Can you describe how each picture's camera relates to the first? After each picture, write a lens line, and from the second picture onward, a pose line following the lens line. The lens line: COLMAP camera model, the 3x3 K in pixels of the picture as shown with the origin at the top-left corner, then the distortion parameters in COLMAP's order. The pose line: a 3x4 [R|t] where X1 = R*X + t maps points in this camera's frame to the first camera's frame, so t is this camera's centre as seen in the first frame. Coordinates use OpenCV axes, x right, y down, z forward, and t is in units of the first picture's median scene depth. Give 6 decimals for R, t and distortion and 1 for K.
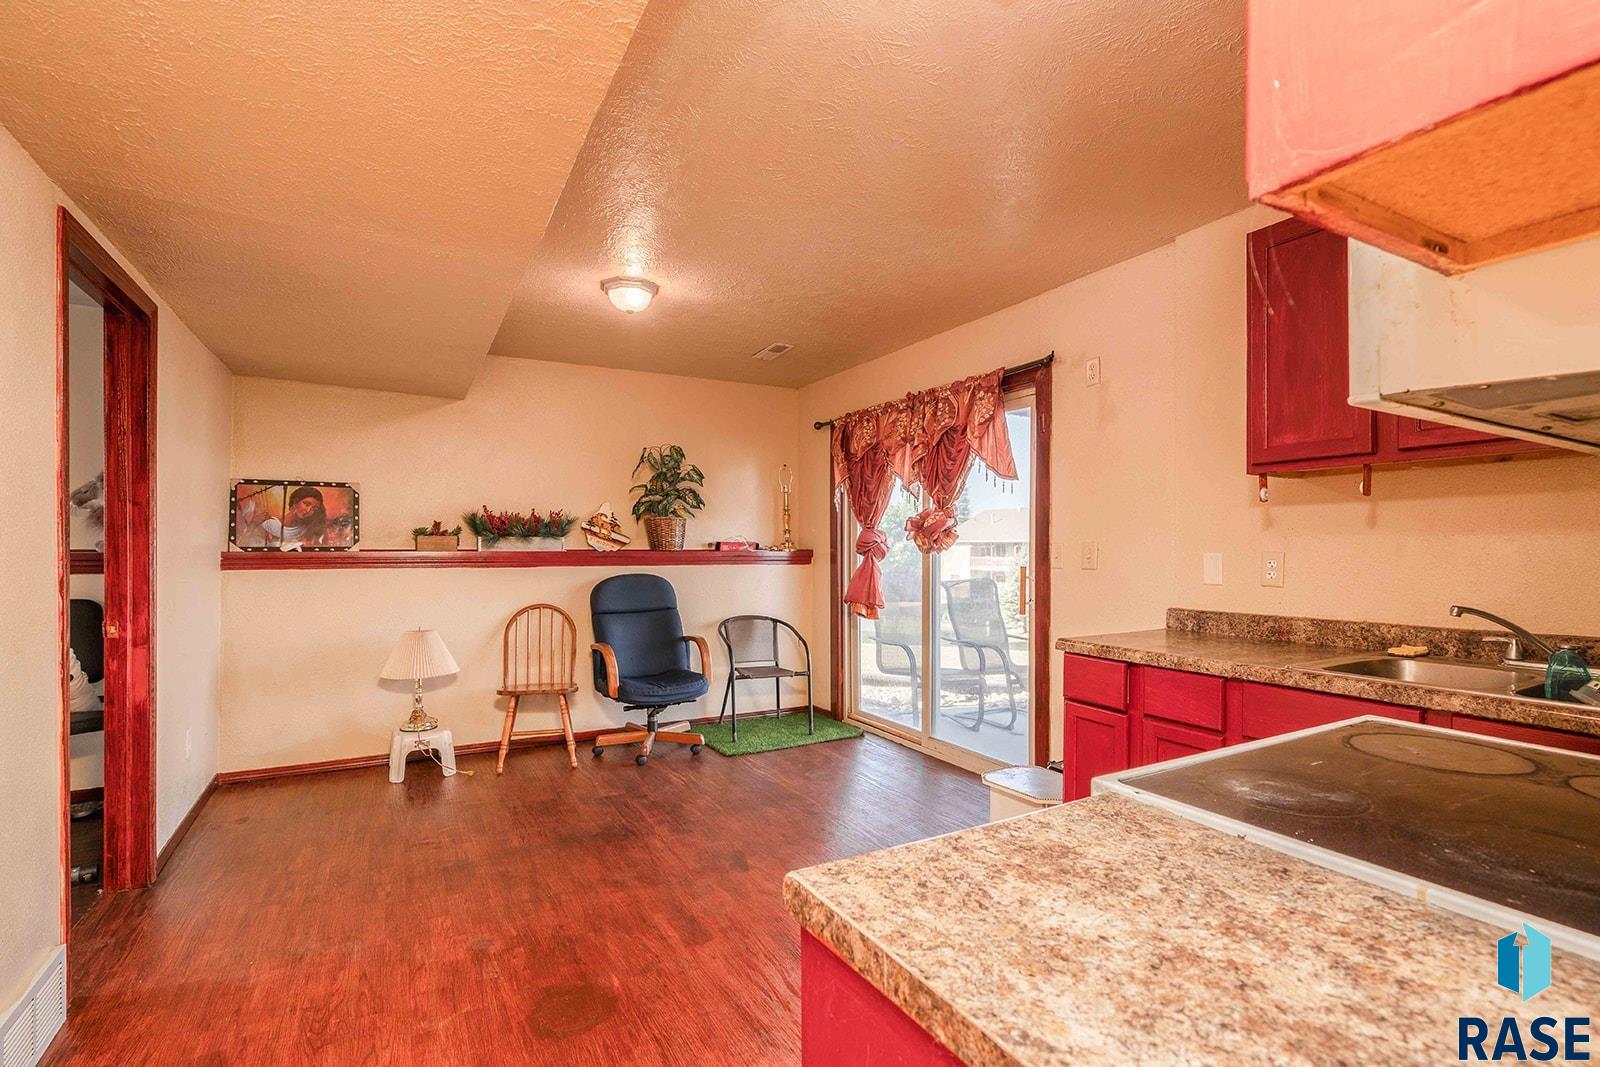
lens RADIAL K [[726.2, 0, 796.7], [0, 726.2, 527.9], [0, 0, 1]] dist [-0.004804, 0.000045]
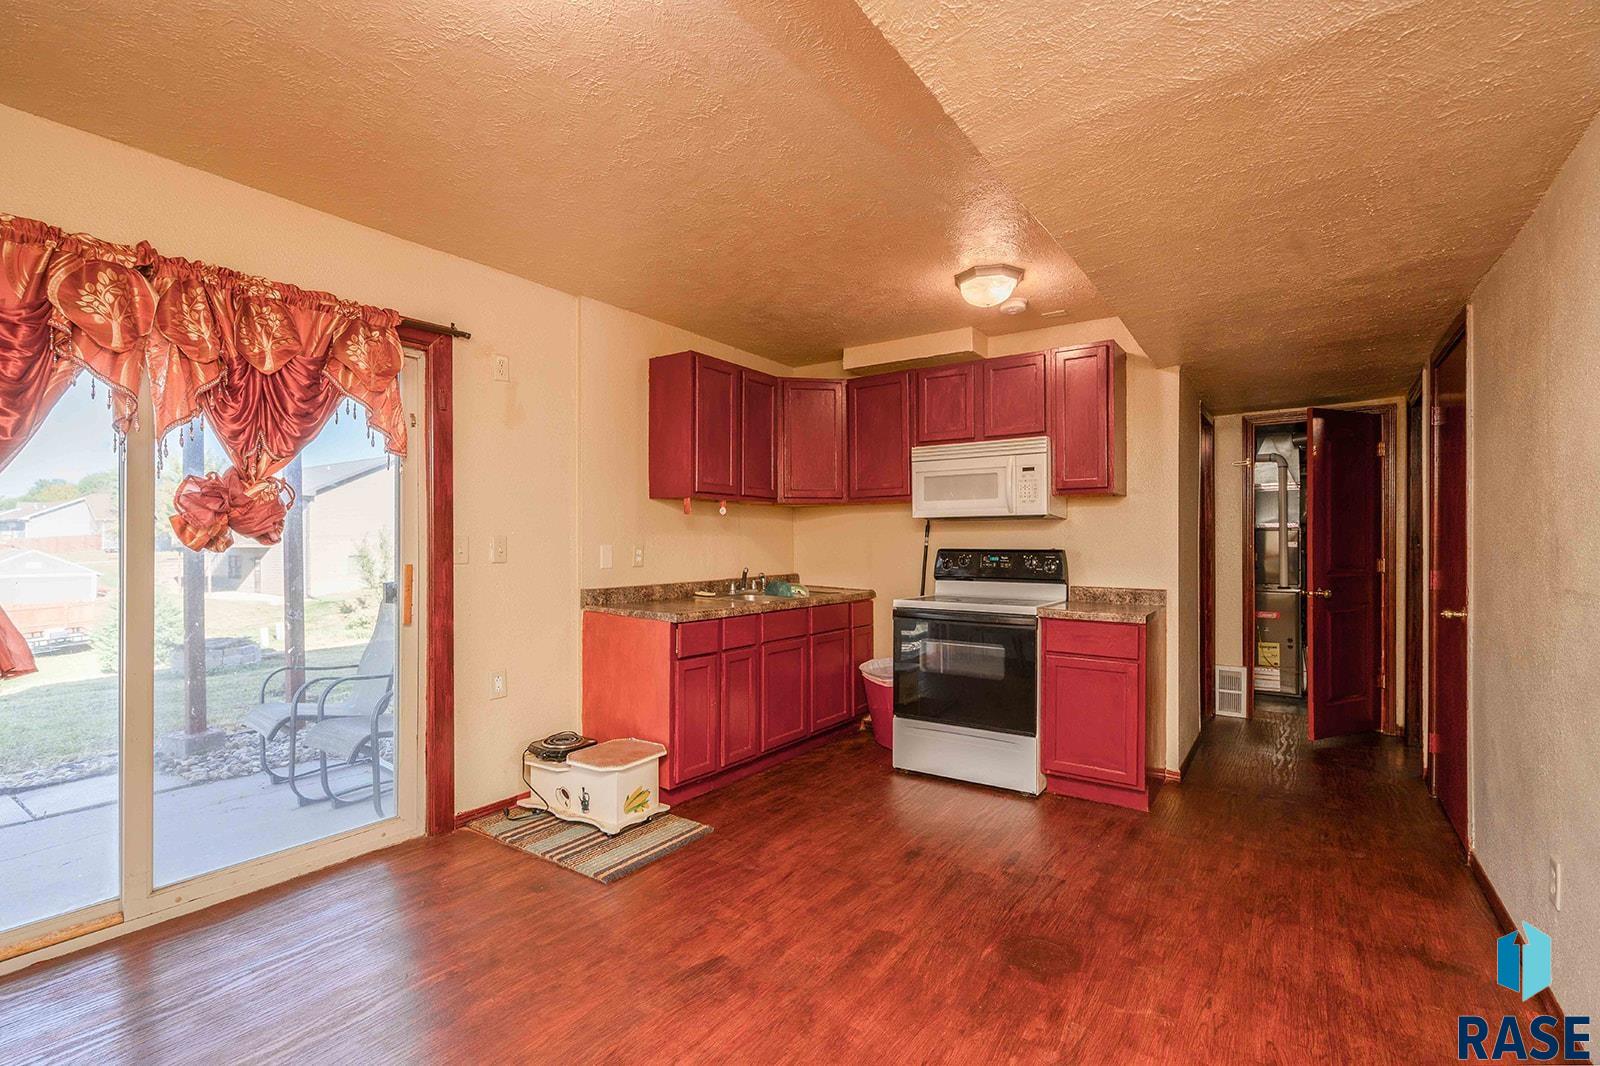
lens RADIAL K [[726.2, 0, 796.7], [0, 726.2, 527.4], [0, 0, 1]] dist [-0.004804, 0.000045]
pose [[-0.438073, 0.020161, 0.898713, -0.660736], [-0.016114, 0.999412, -0.030274, 0.030576], [-0.898795, -0.027744, -0.437490, 1.050440]]
